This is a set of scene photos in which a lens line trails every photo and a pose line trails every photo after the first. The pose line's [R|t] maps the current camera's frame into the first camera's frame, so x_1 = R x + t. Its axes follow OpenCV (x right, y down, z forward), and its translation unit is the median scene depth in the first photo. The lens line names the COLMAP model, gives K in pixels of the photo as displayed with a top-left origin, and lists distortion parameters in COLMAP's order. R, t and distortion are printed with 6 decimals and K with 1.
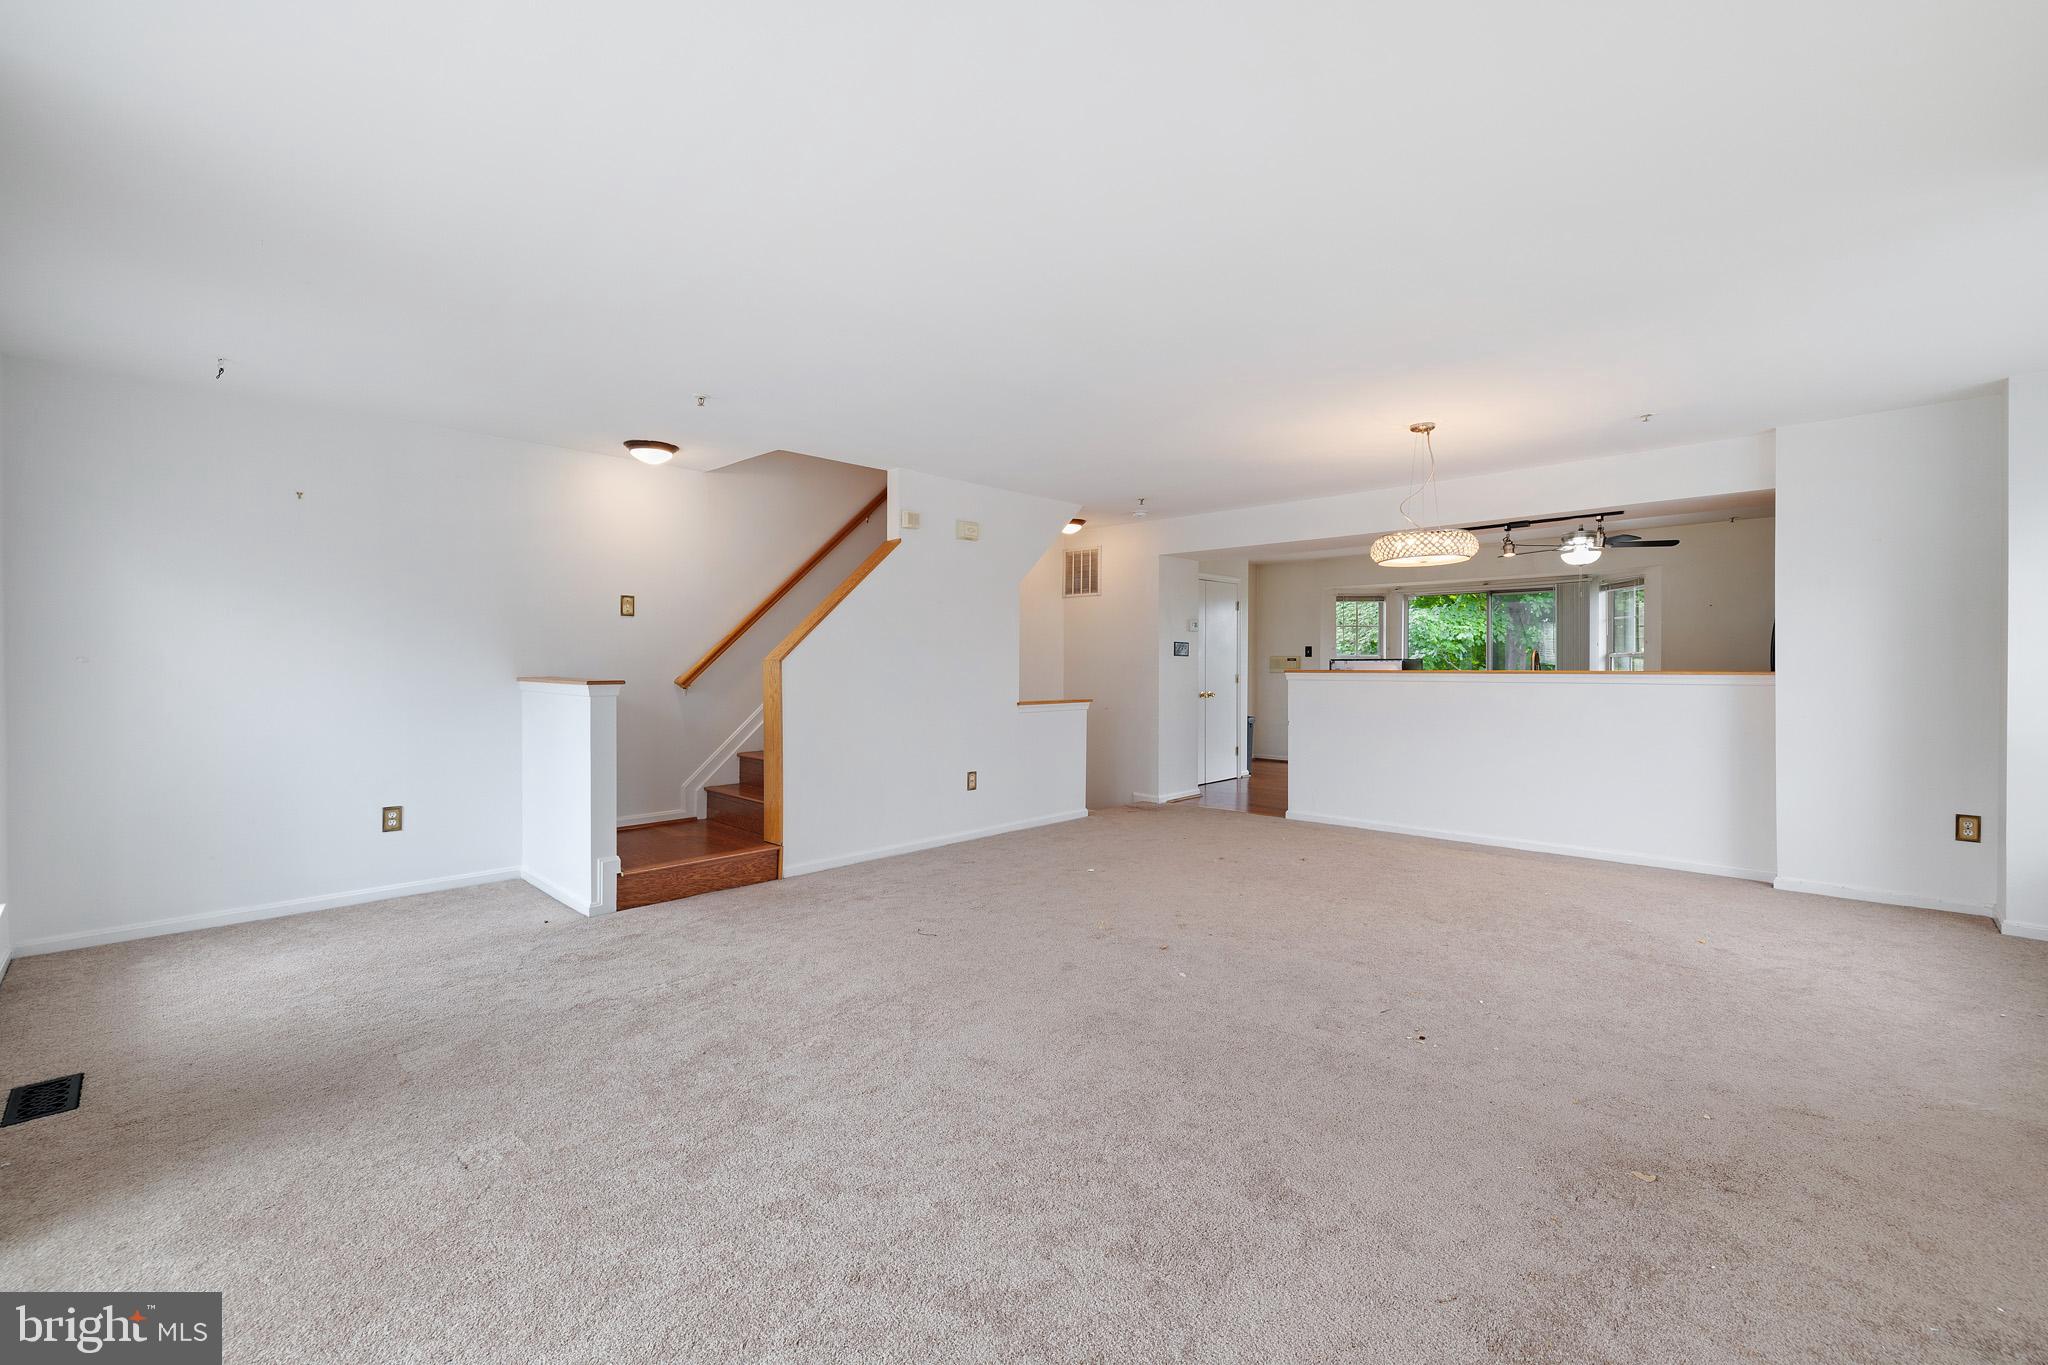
lens RADIAL K [[856.3, 0, 1019.3], [0, 856.3, 668.9], [0, 0, 1]] dist [-0.002475, 0.000322]
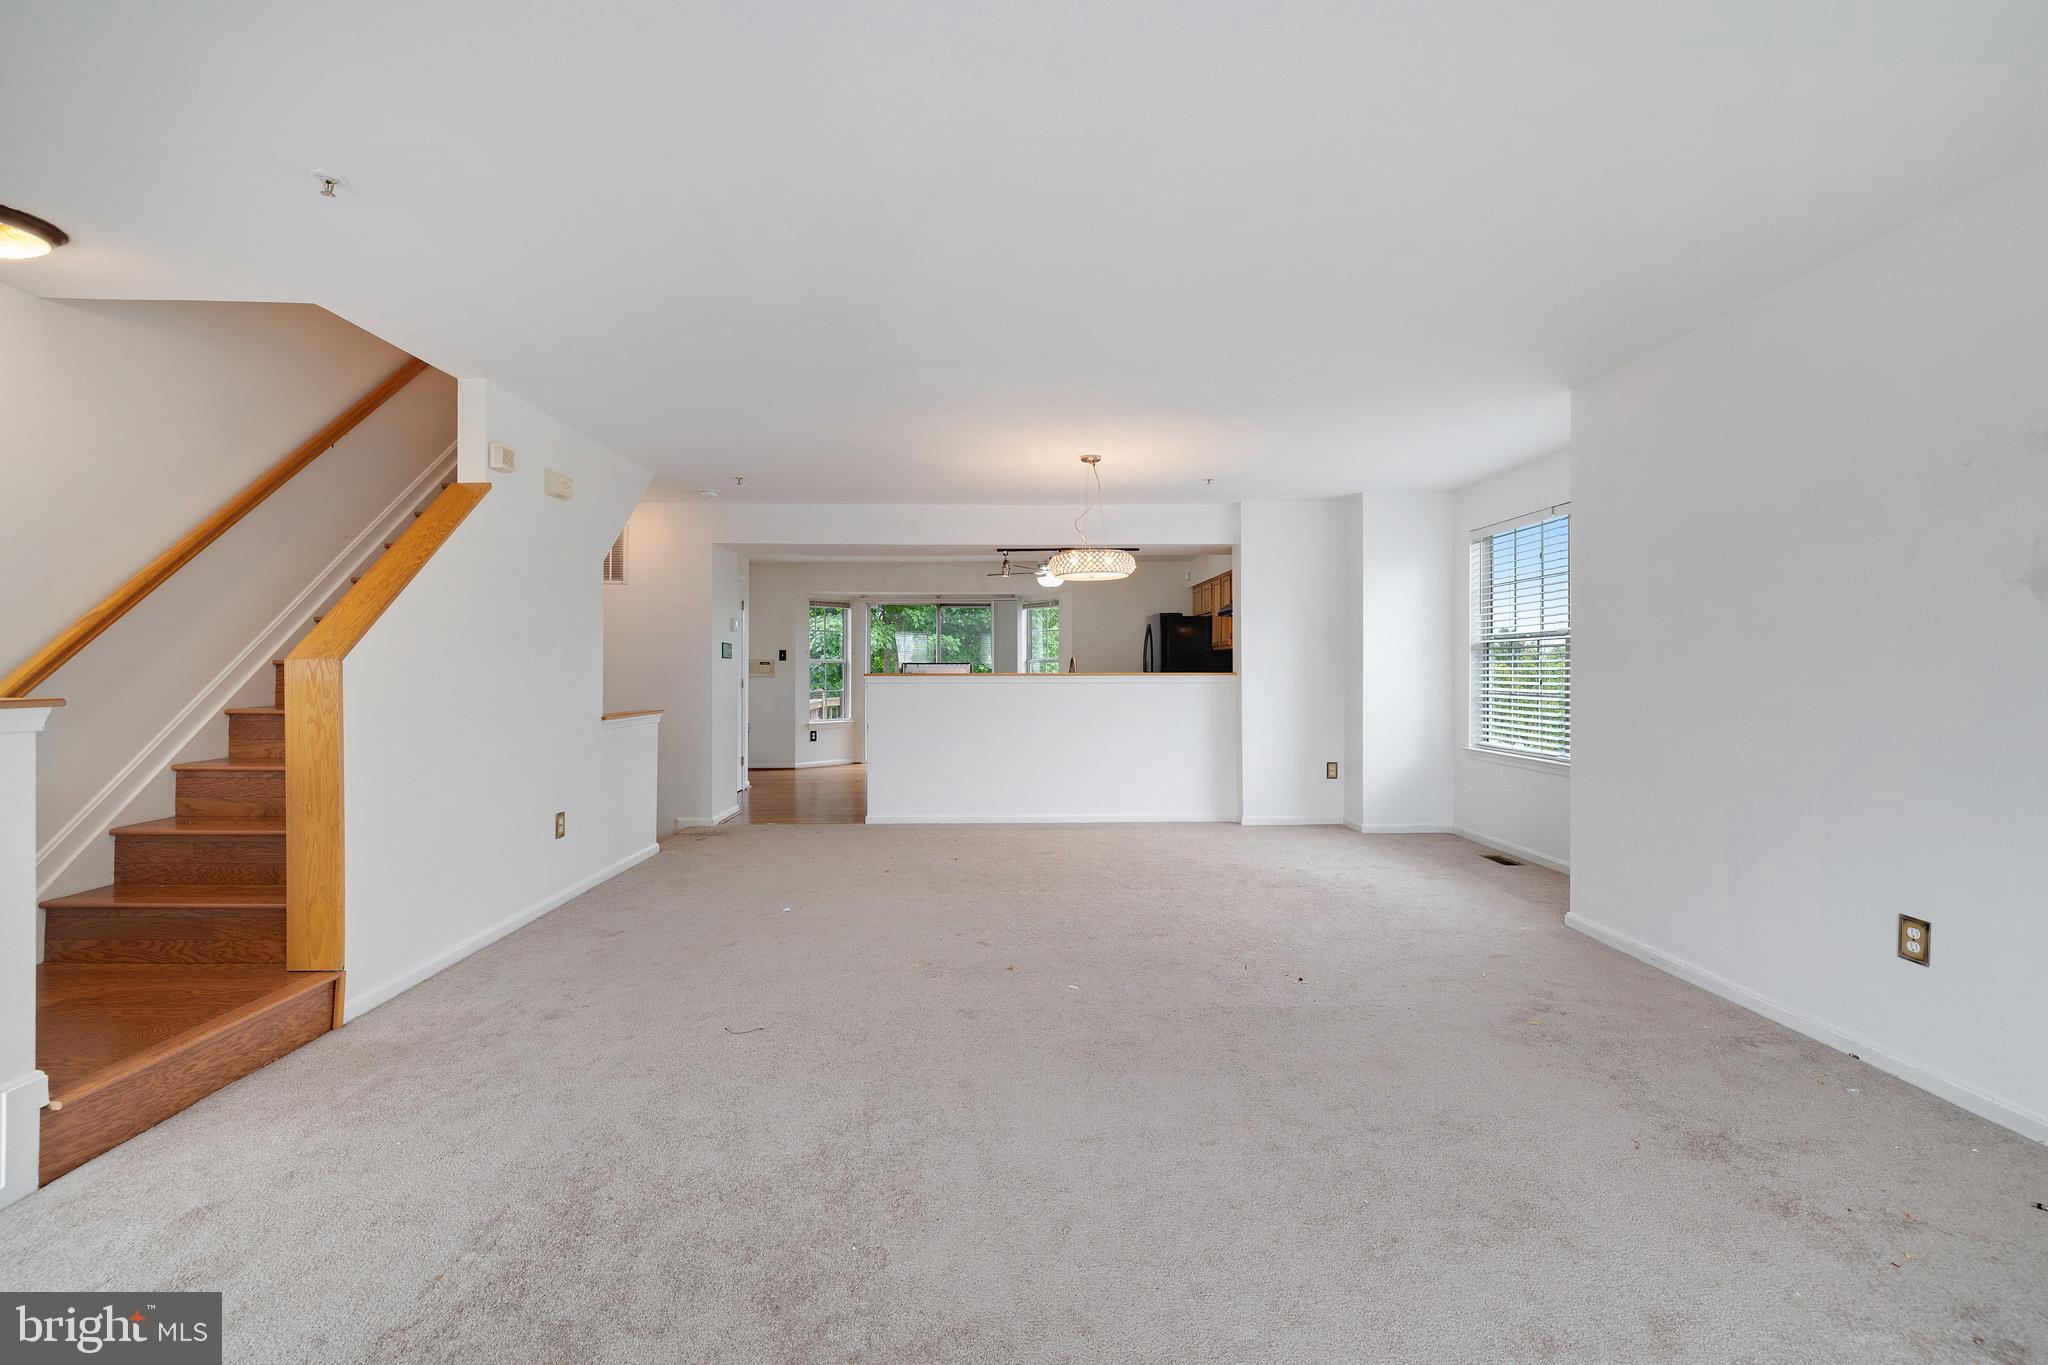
lens RADIAL K [[856.3, 0, 1019.3], [0, 856.3, 668.9], [0, 0, 1]] dist [-0.002475, 0.000322]
pose [[0.703568, 0.000088, 0.710628, -0.352673], [0.004138, 0.999983, -0.004221, 0.001392], [-0.710616, 0.005910, 0.703556, 0.236093]]
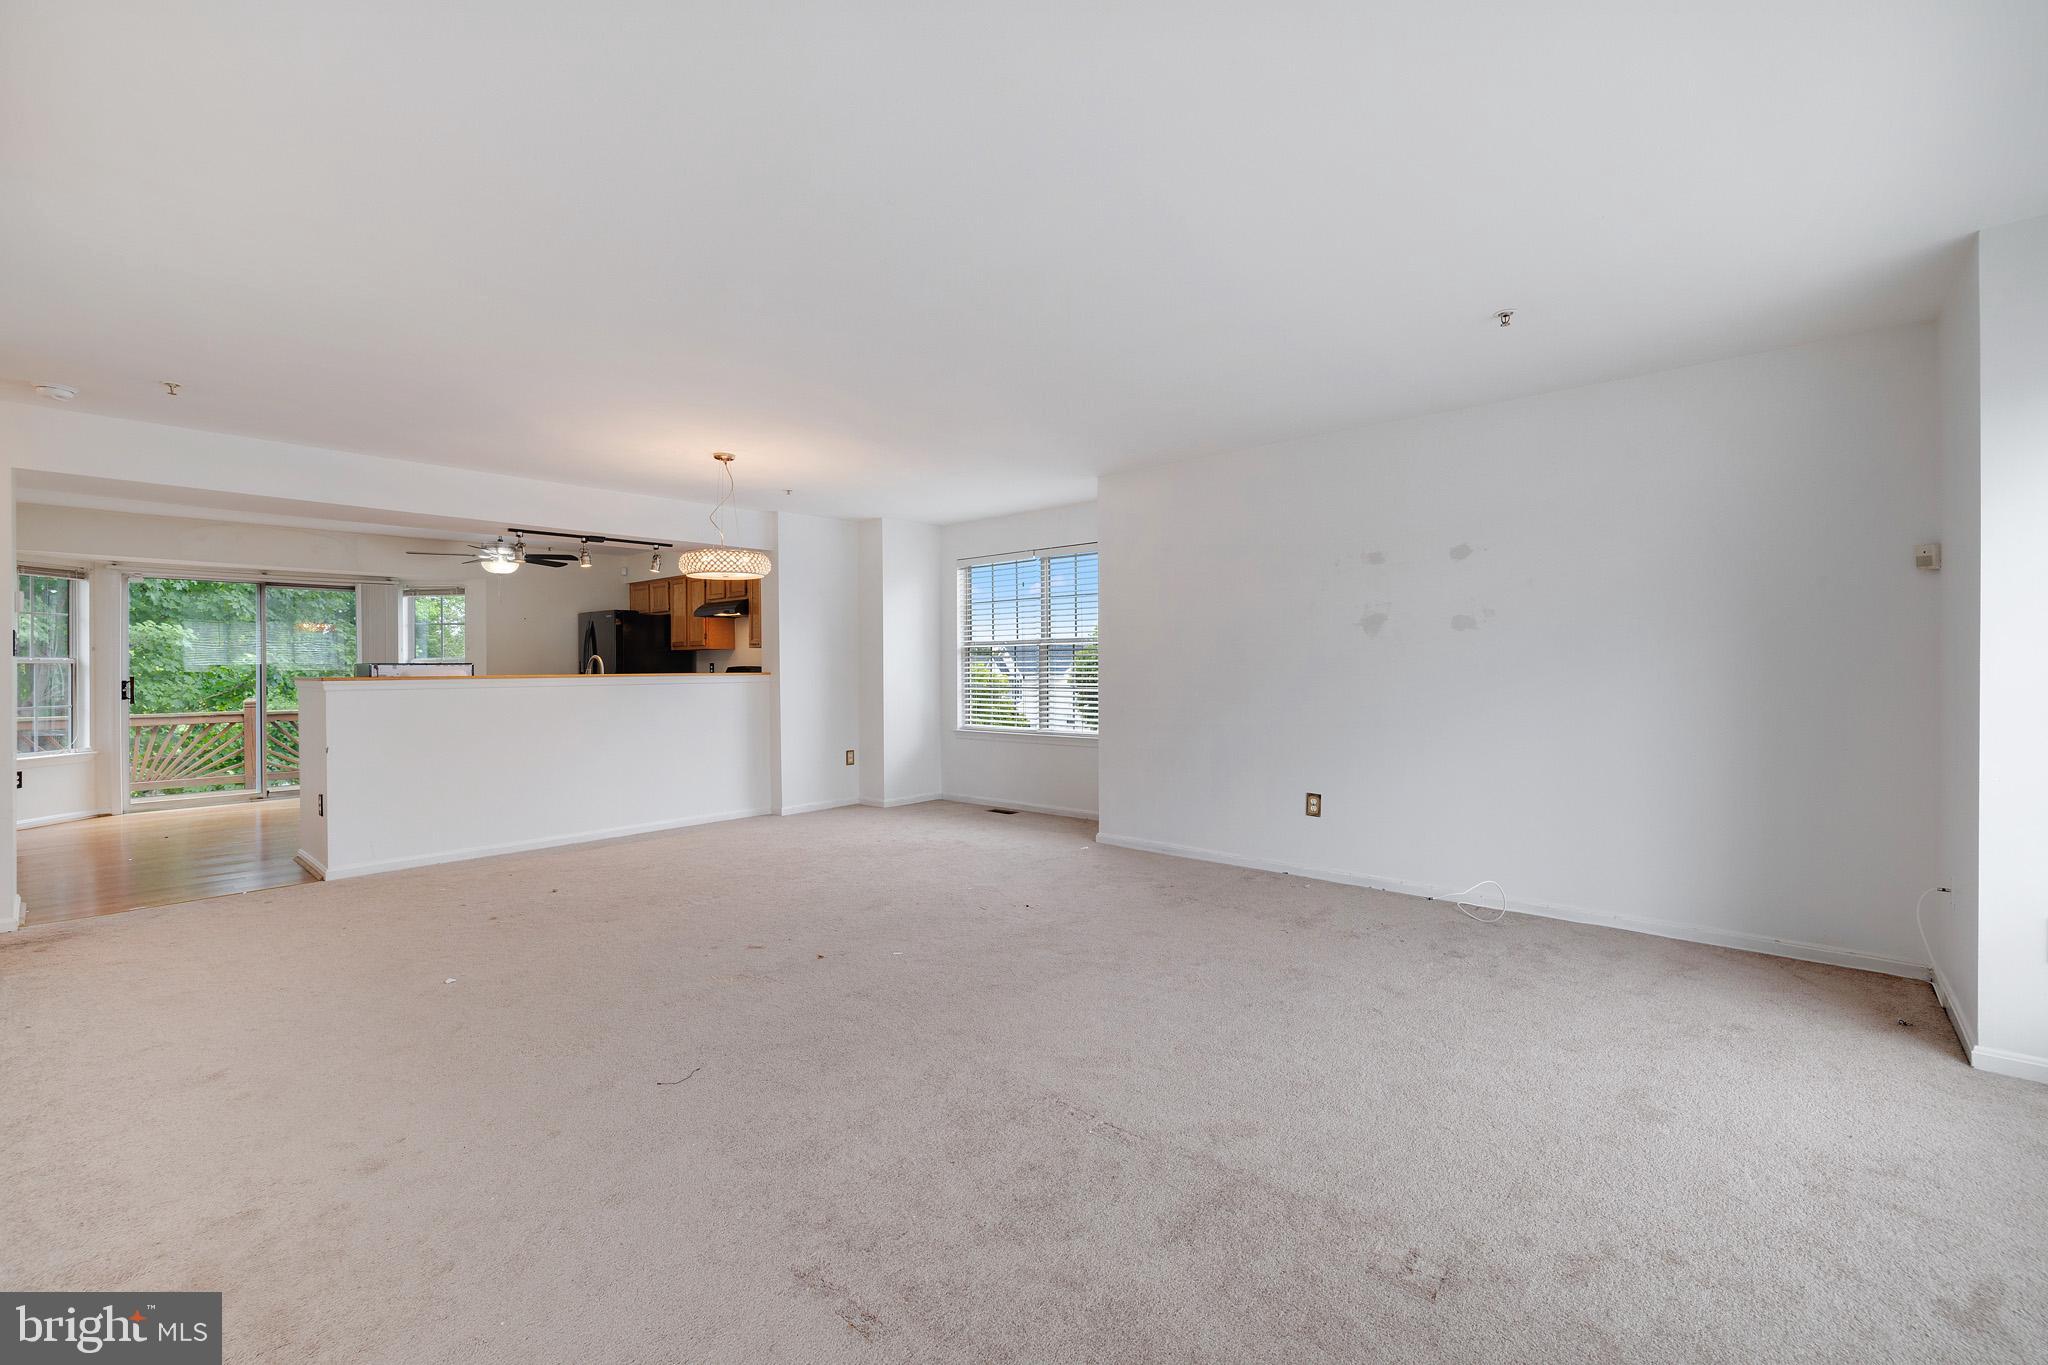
lens RADIAL K [[856.3, 0, 1019.3], [0, 856.3, 668.9], [0, 0, 1]] dist [-0.002475, 0.000322]
pose [[-0.041893, -0.001934, 0.999120, -0.584956], [0.011532, 0.999931, 0.002419, -0.001408], [-0.999056, 0.011623, -0.041868, 0.581064]]
